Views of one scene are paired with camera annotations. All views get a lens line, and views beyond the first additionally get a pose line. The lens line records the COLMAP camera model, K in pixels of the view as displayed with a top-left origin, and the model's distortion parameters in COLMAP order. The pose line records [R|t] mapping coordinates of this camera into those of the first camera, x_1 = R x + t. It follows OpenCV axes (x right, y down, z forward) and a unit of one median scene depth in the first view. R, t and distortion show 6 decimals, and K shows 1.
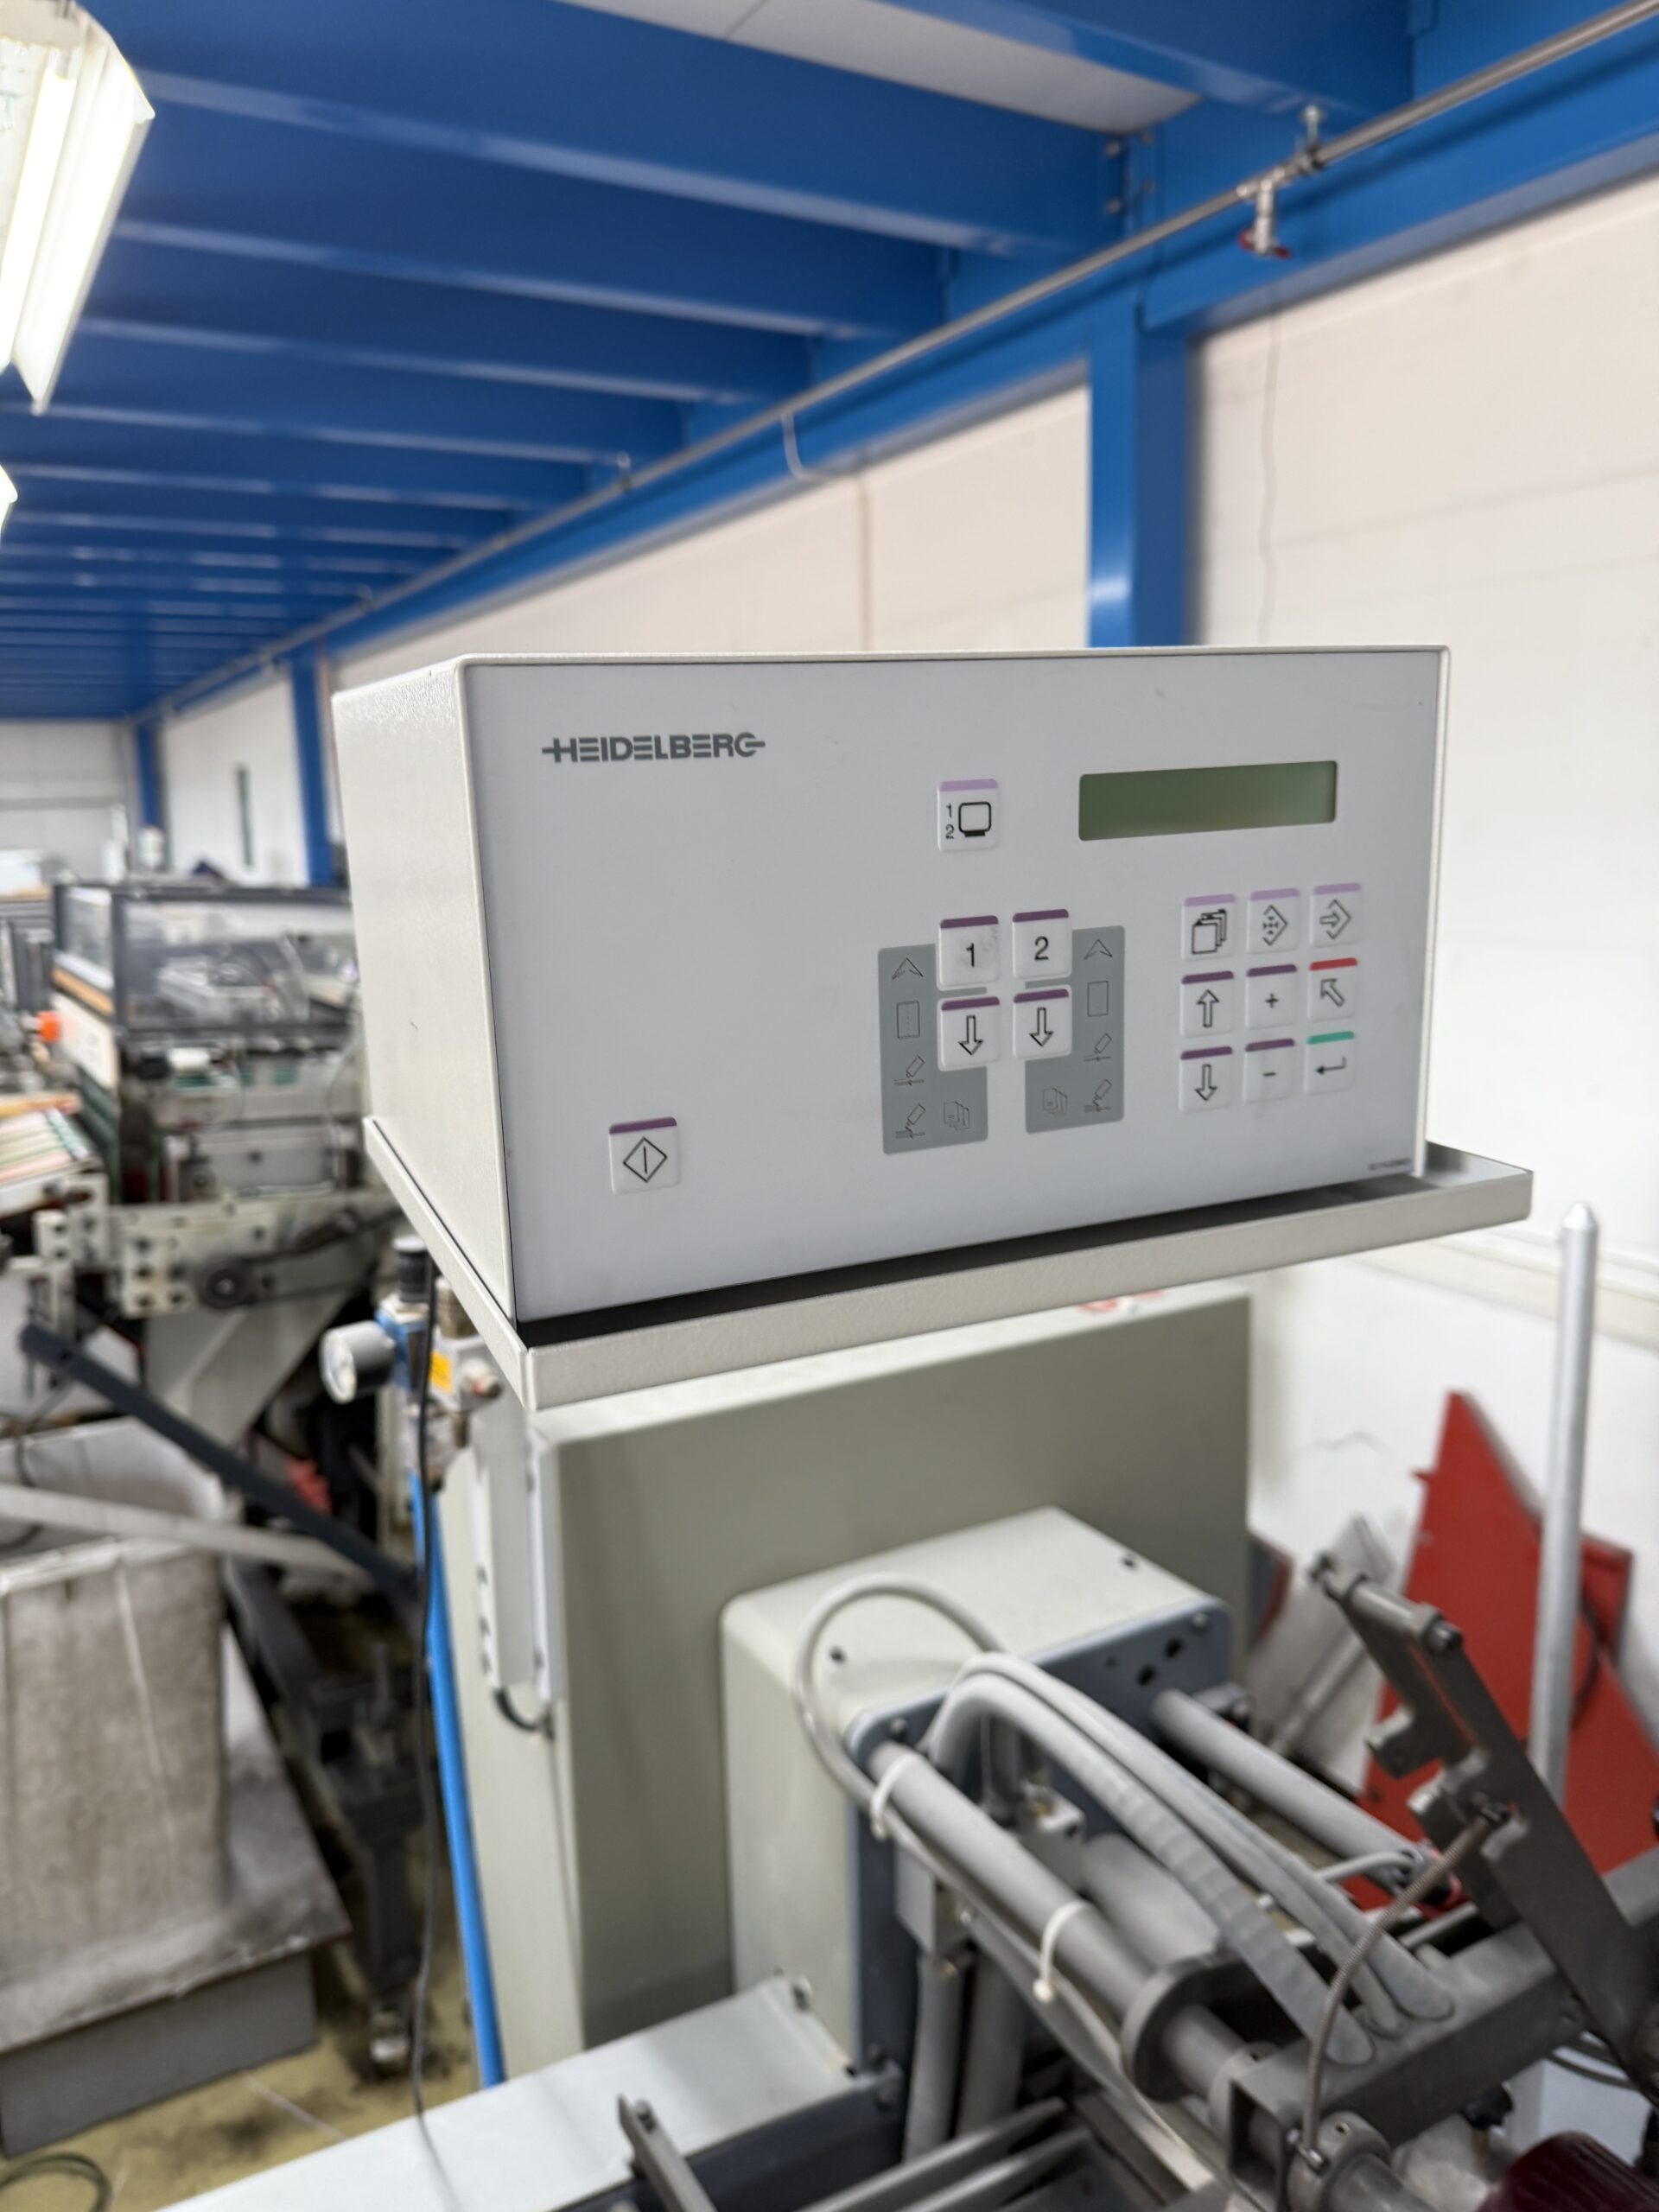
lens RADIAL K [[1595.4, 0, 827.2], [0, 1595.4, 1066.8], [0, 0, 1]] dist [0.073034, -0.131867]
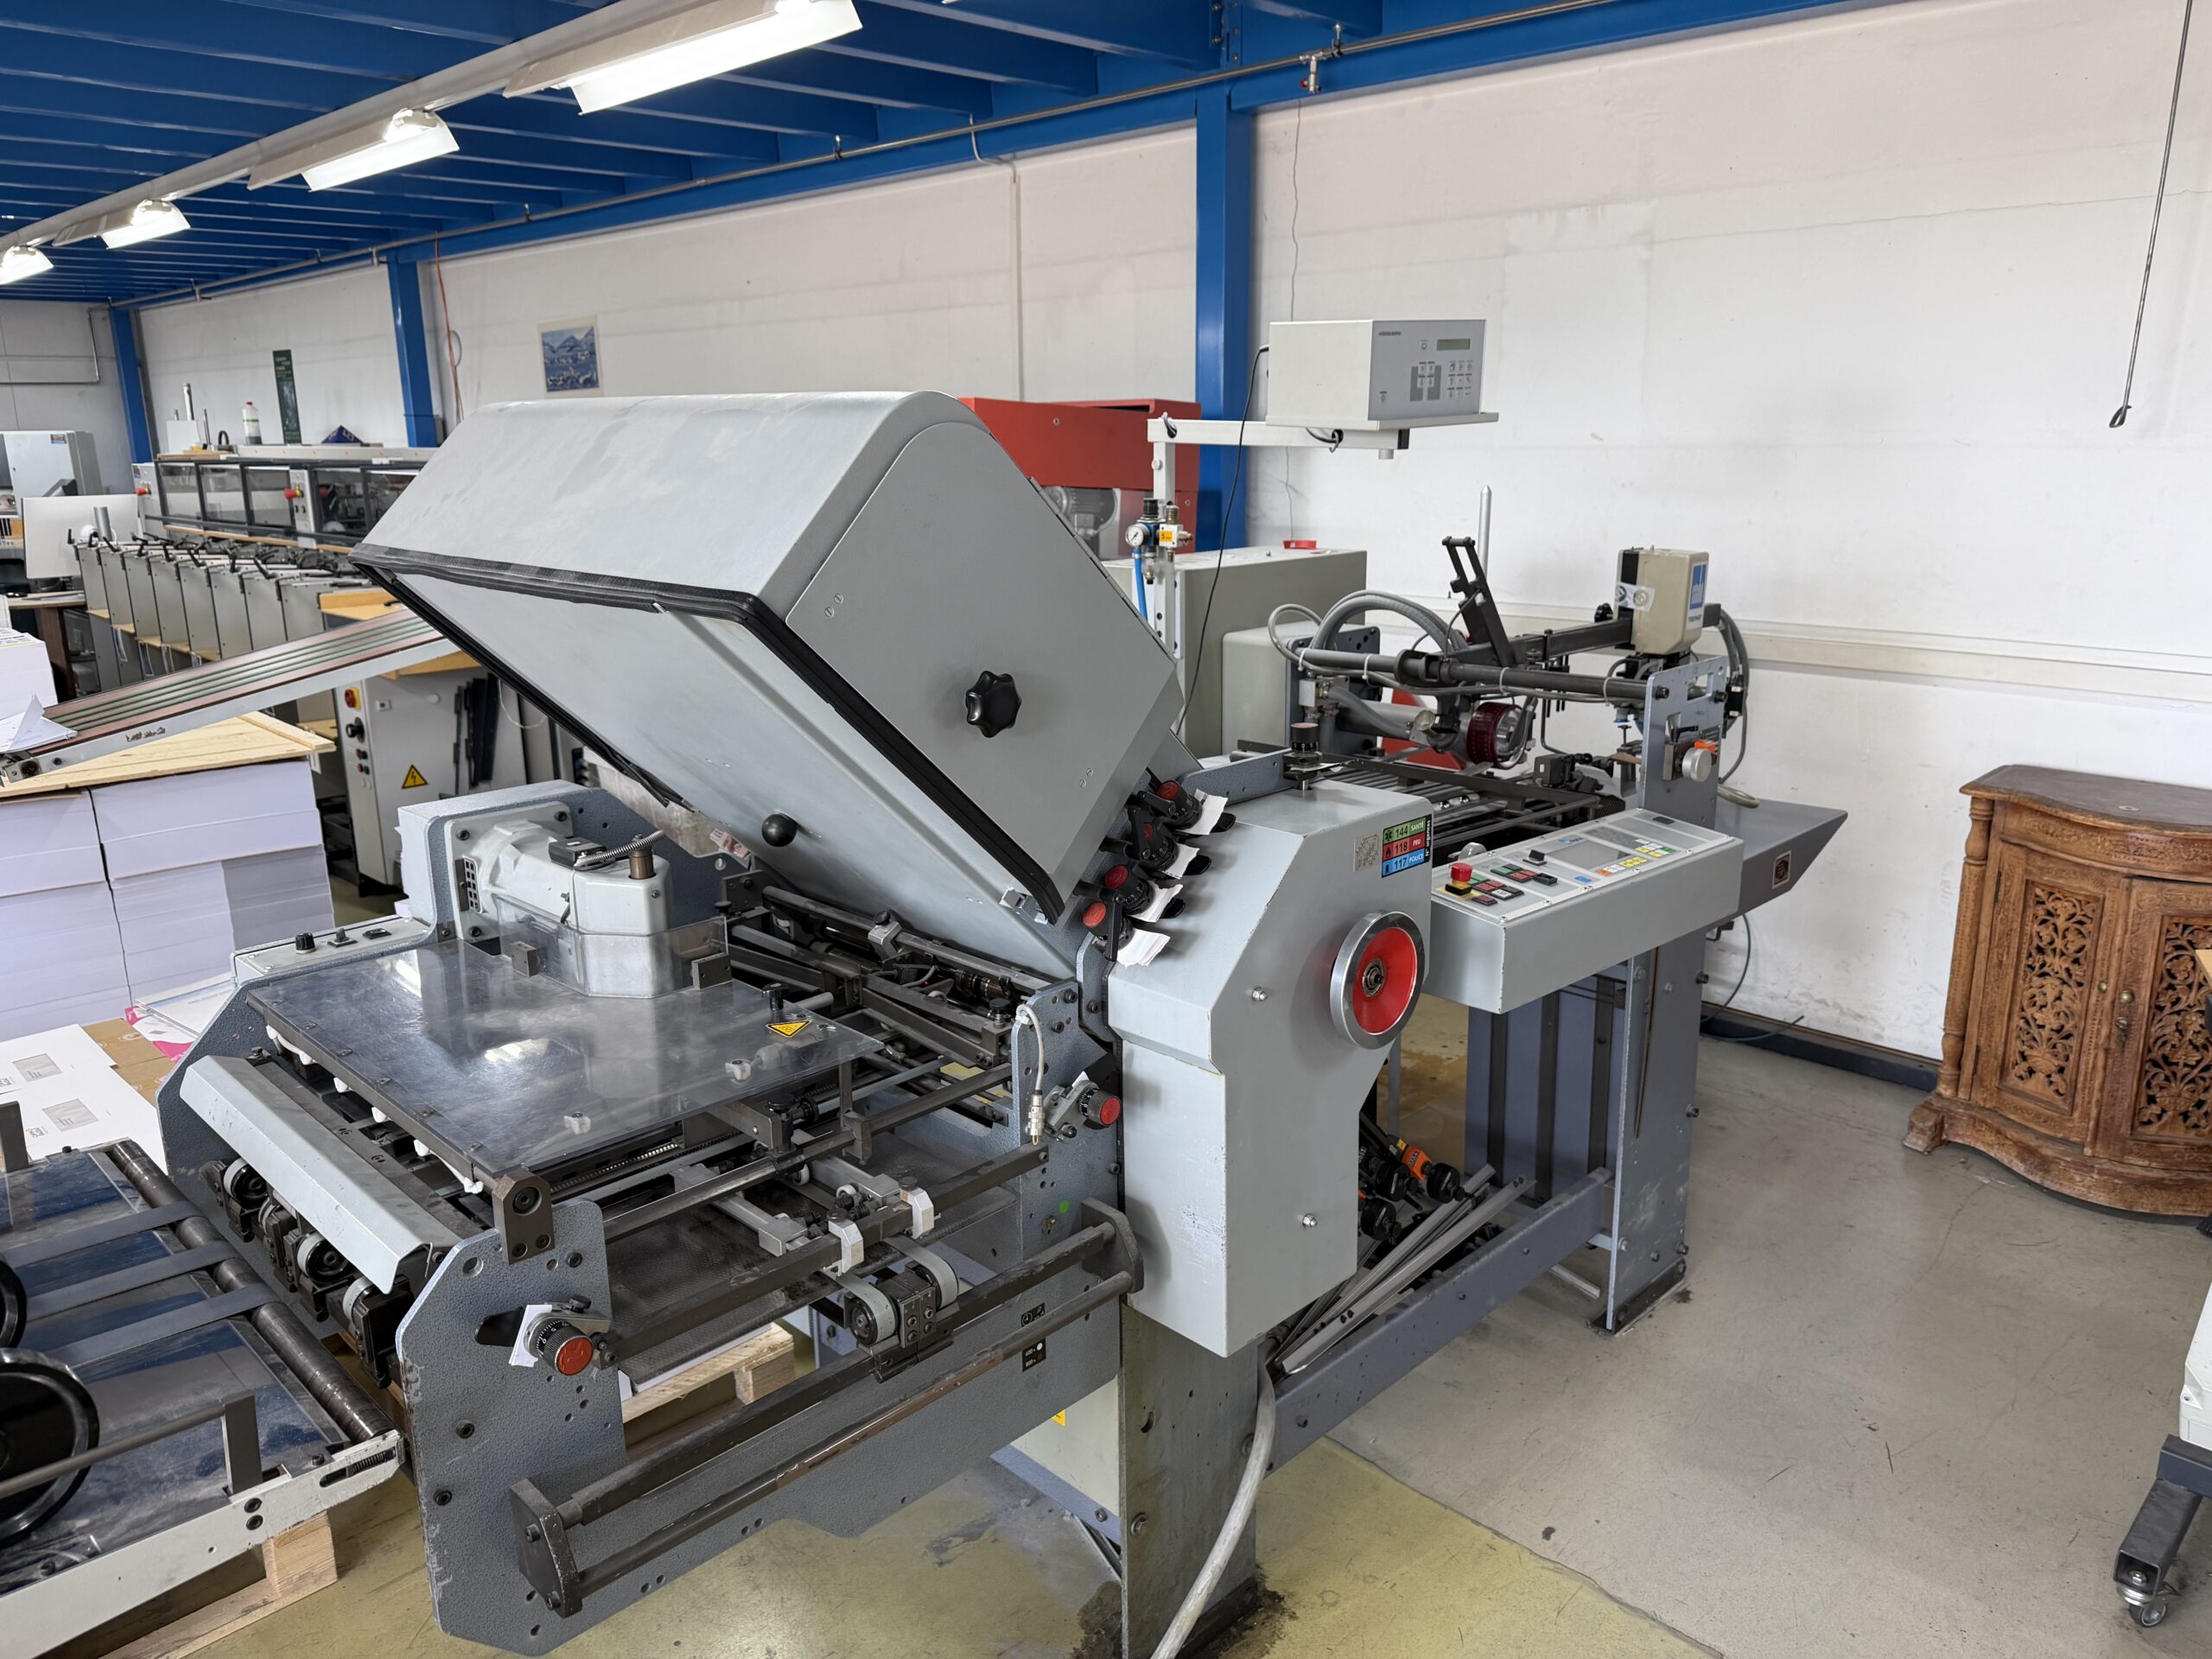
lens RADIAL K [[1557.6, 0, 1113.8], [0, 1557.6, 822.8], [0, 0, 1]] dist [0.074778, -0.105382]
pose [[0.963537, -0.053645, 0.262141, -1.202948], [0.029342, 0.994972, 0.095762, 0.467750], [-0.265960, -0.084578, 0.960266, -2.033316]]
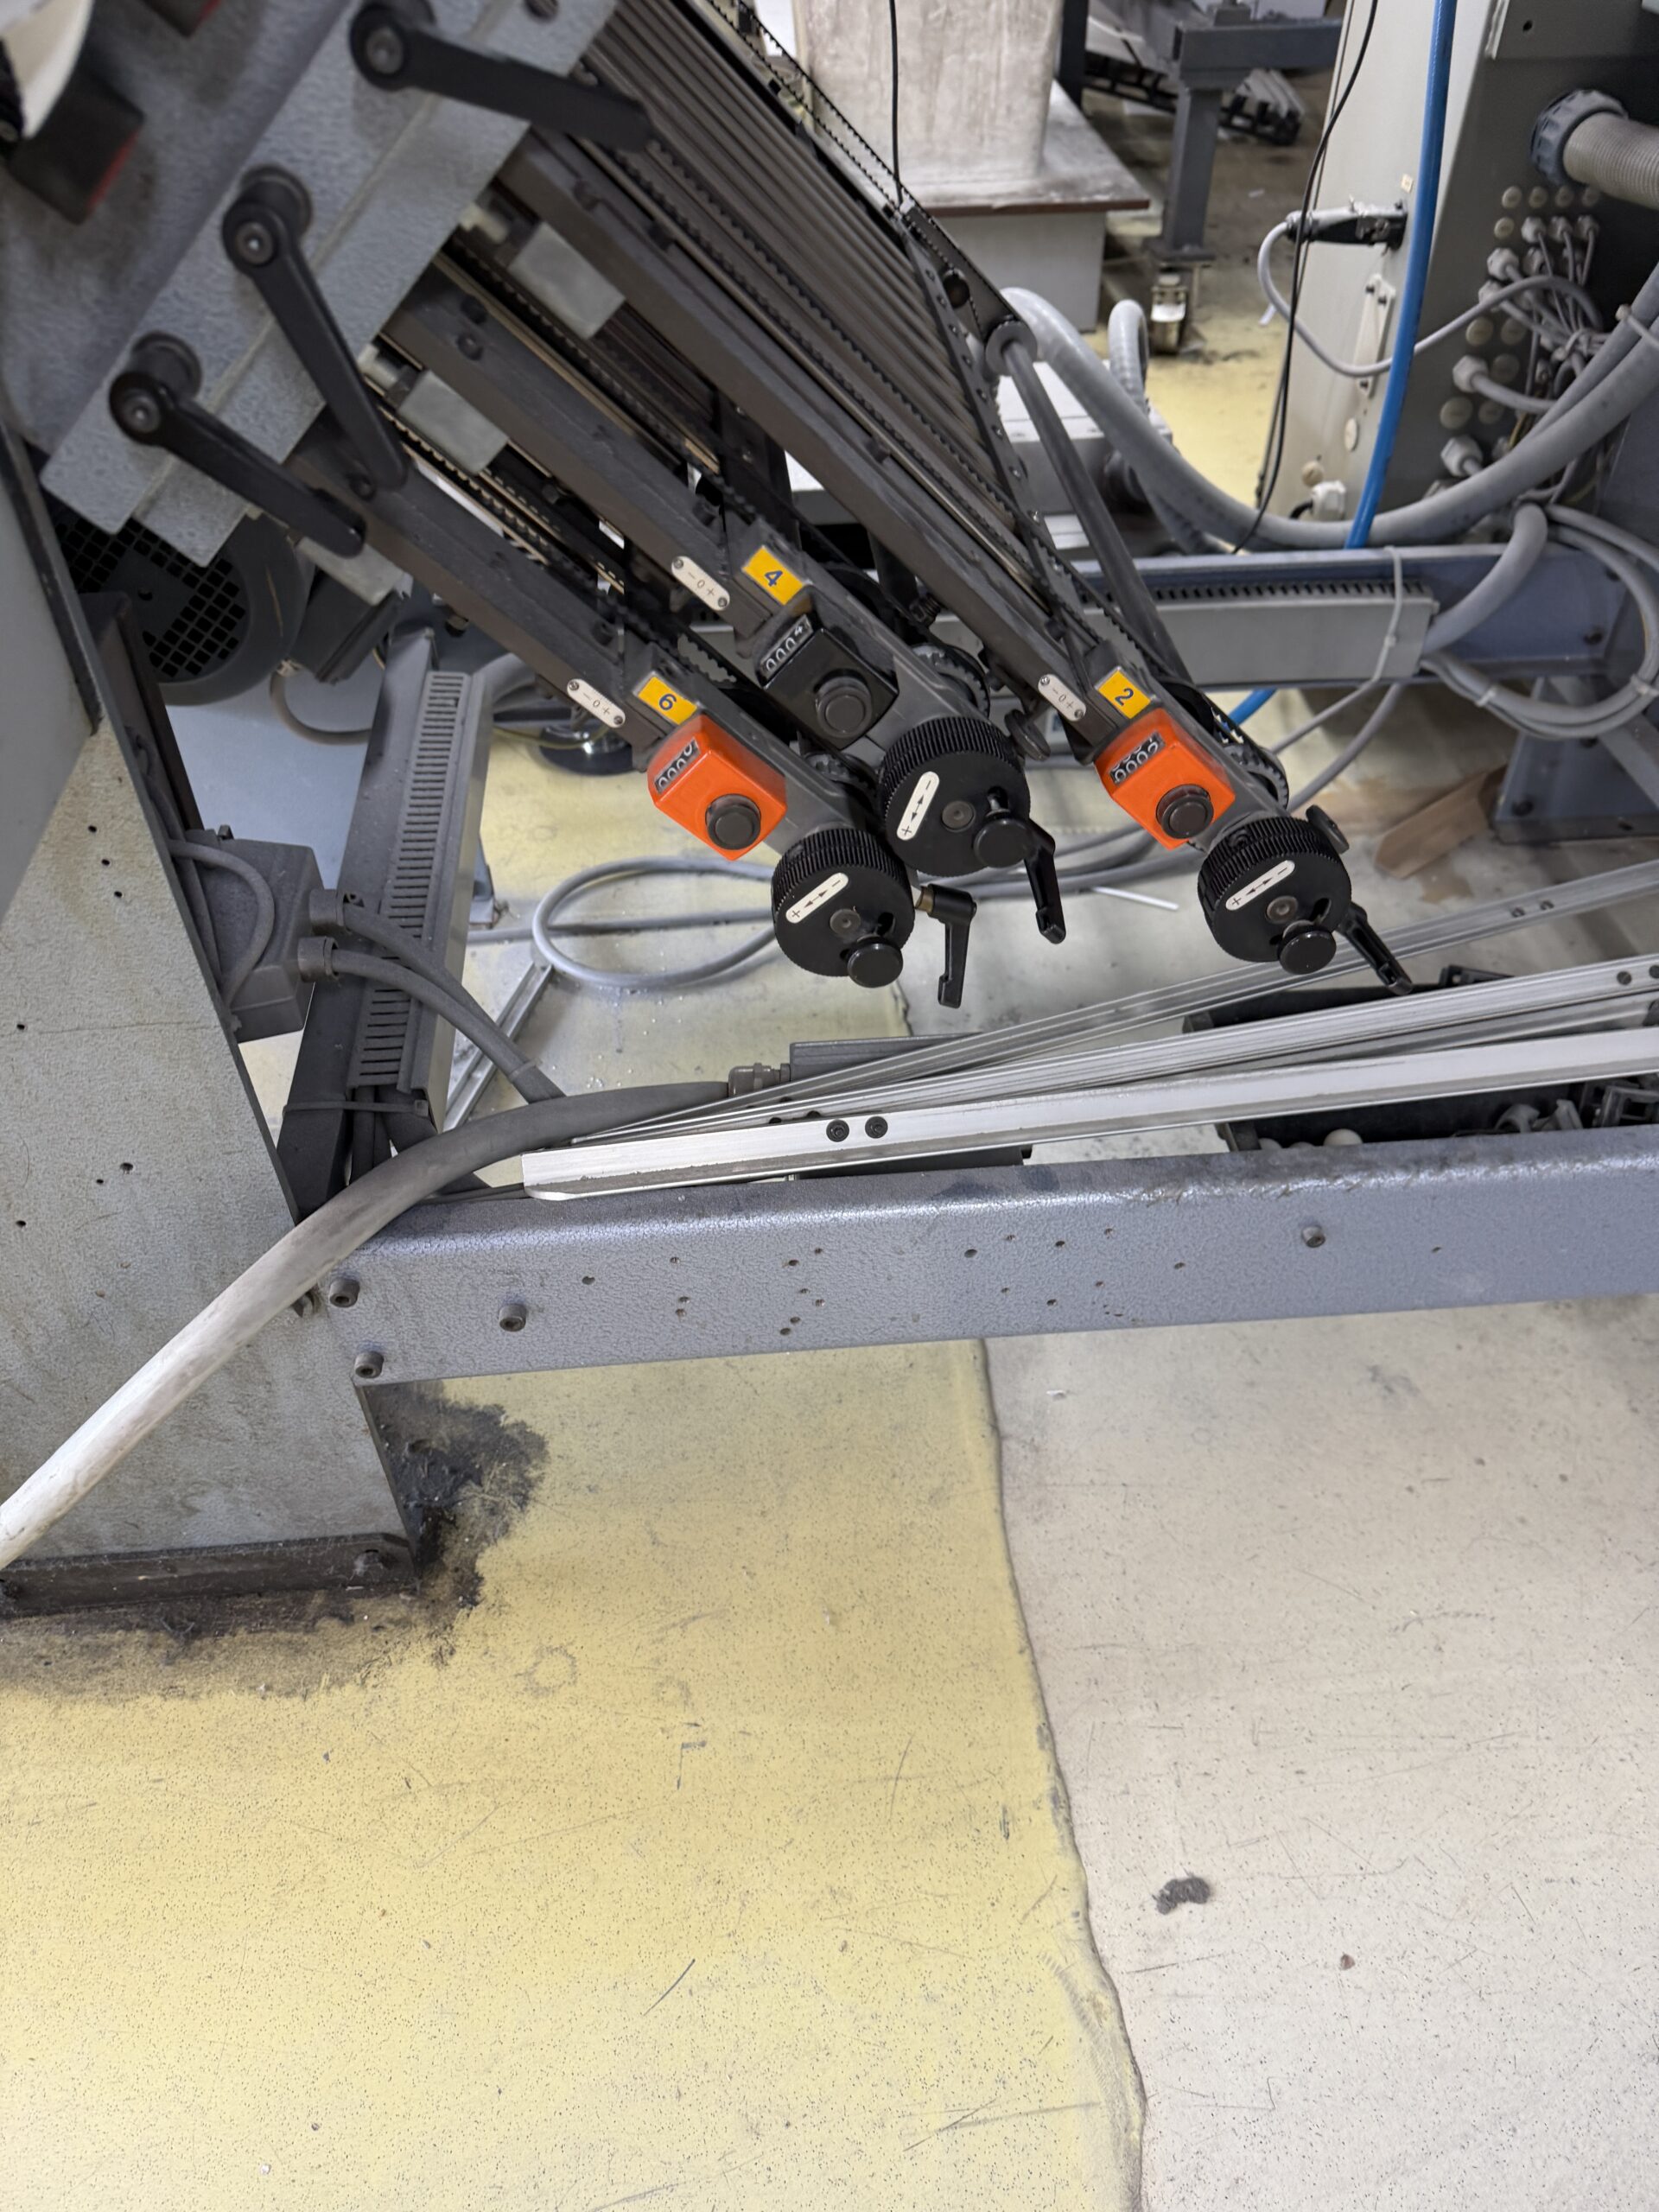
lens RADIAL K [[1571.3, 0, 841.1], [0, 1571.3, 1099.5], [0, 0, 1]] dist [0.053070, -0.079654]
pose [[0.909514, 0.303573, -0.283950, -0.012068], [-0.082061, 0.800797, 0.593288, 0.986236], [0.407492, -0.516303, 0.753247, -0.436129]]
